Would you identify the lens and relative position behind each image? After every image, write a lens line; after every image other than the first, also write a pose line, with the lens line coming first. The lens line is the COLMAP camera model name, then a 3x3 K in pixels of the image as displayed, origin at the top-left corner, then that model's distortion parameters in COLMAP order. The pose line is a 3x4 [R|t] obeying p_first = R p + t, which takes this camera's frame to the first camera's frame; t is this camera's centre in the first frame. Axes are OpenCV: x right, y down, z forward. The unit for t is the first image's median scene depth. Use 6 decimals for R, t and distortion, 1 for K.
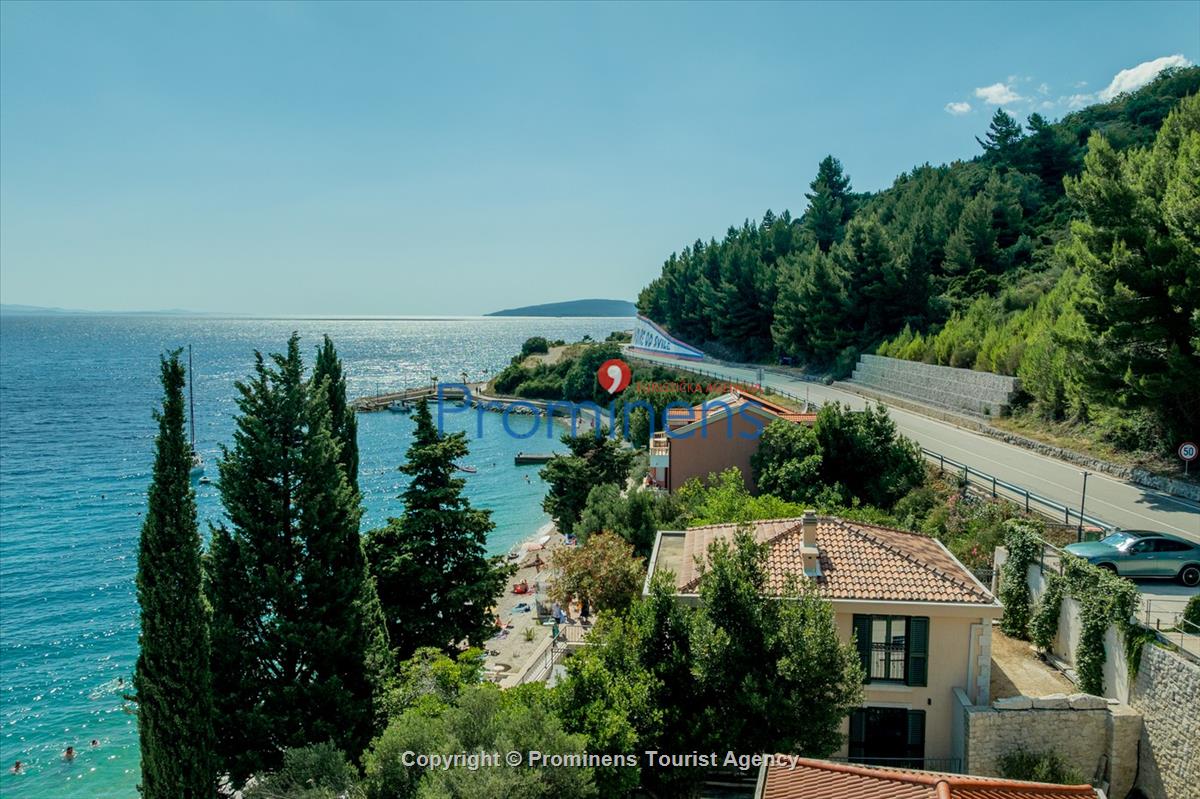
lens RADIAL K [[1001.1, 0, 597.3], [0, 1001.1, 400.4], [0, 0, 1]] dist [0.007664, -0.005045]
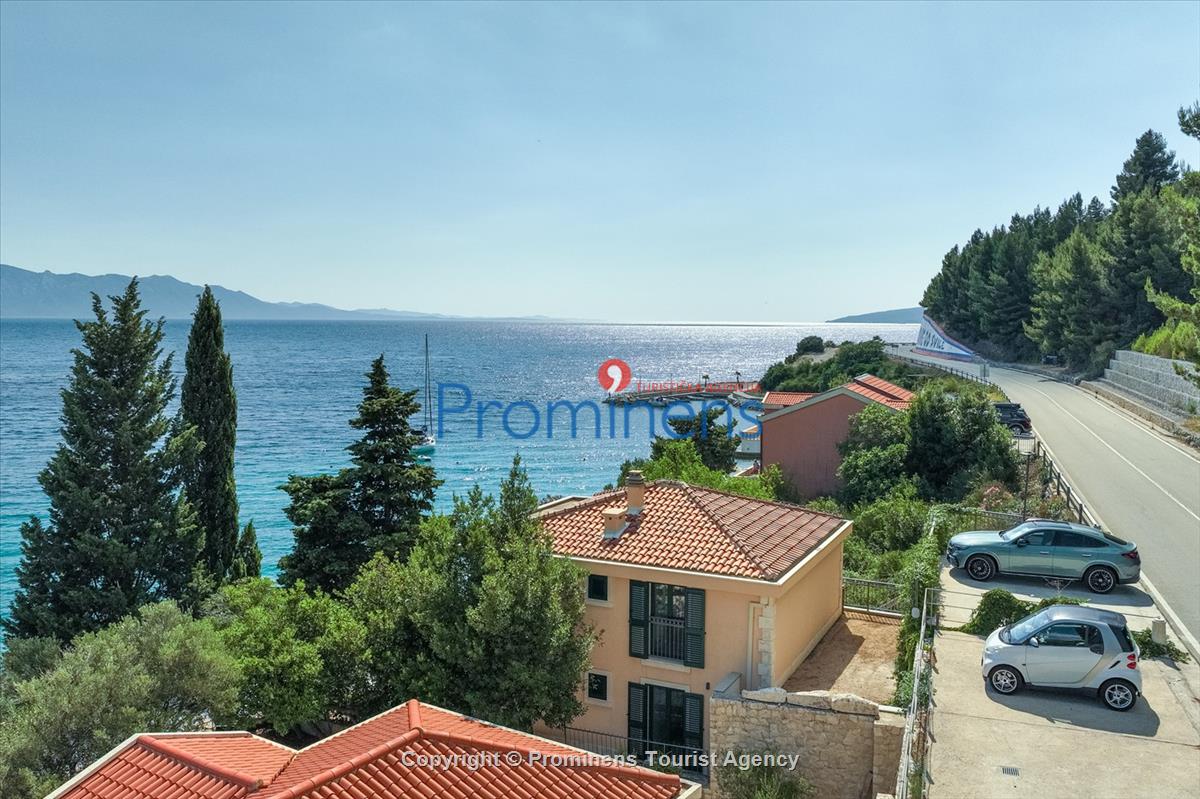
lens RADIAL K [[1001.1, 0, 597.3], [0, 1001.1, 400.4], [0, 0, 1]] dist [0.007664, -0.005045]
pose [[0.941769, 0.029297, -0.334981, 0.123843], [-0.031655, 0.999498, -0.001579, 0.012150], [0.334766, 0.012091, 0.942224, 0.030312]]
